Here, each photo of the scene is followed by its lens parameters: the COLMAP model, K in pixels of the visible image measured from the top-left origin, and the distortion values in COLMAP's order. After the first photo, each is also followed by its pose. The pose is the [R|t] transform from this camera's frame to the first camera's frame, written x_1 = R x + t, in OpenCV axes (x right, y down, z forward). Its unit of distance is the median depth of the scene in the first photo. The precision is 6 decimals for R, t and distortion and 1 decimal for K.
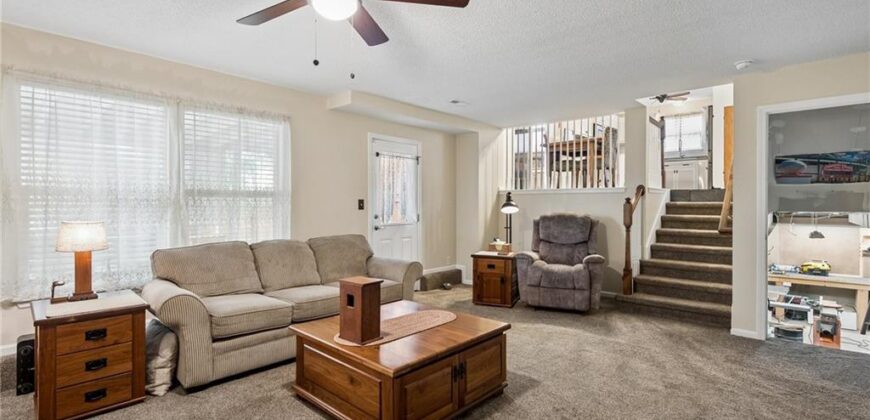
lens RADIAL K [[399.6, 0, 435.0], [0, 399.6, 210.0], [0, 0, 1]] dist [0.000119, 0.000019]
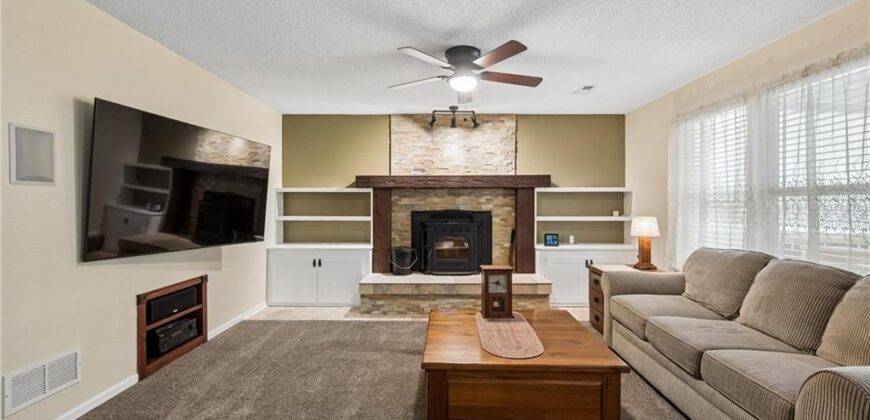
lens RADIAL K [[398.1, 0, 435.0], [0, 398.1, 210.0], [0, 0, 1]] dist [0.000482, 0.000108]
pose [[-0.750136, 0.011110, -0.661190, 0.467347], [-0.006978, 0.999670, 0.024715, -0.019424], [0.661247, 0.023153, -0.749811, 1.098681]]
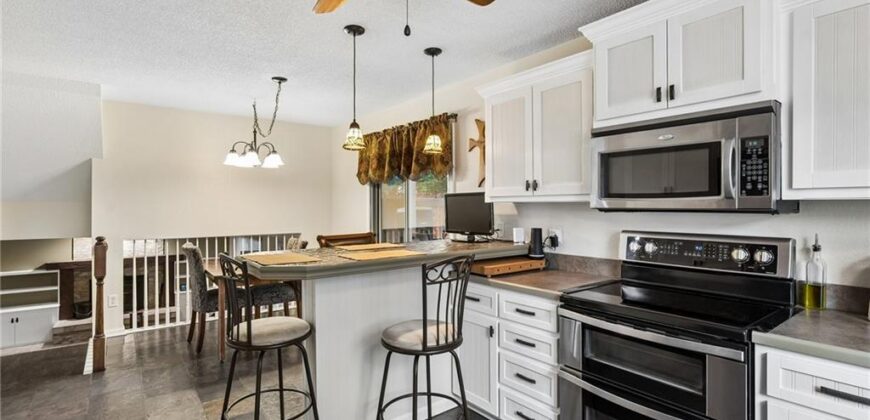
lens RADIAL K [[405.7, 0, 435.0], [0, 405.7, 210.0], [0, 0, 1]] dist [-0.000423, -0.000198]
pose [[-0.176209, 0.006640, -0.984330, 1.673150], [-0.010781, 0.999904, 0.008675, -0.459621], [0.984294, 0.012141, -0.176120, 2.505064]]
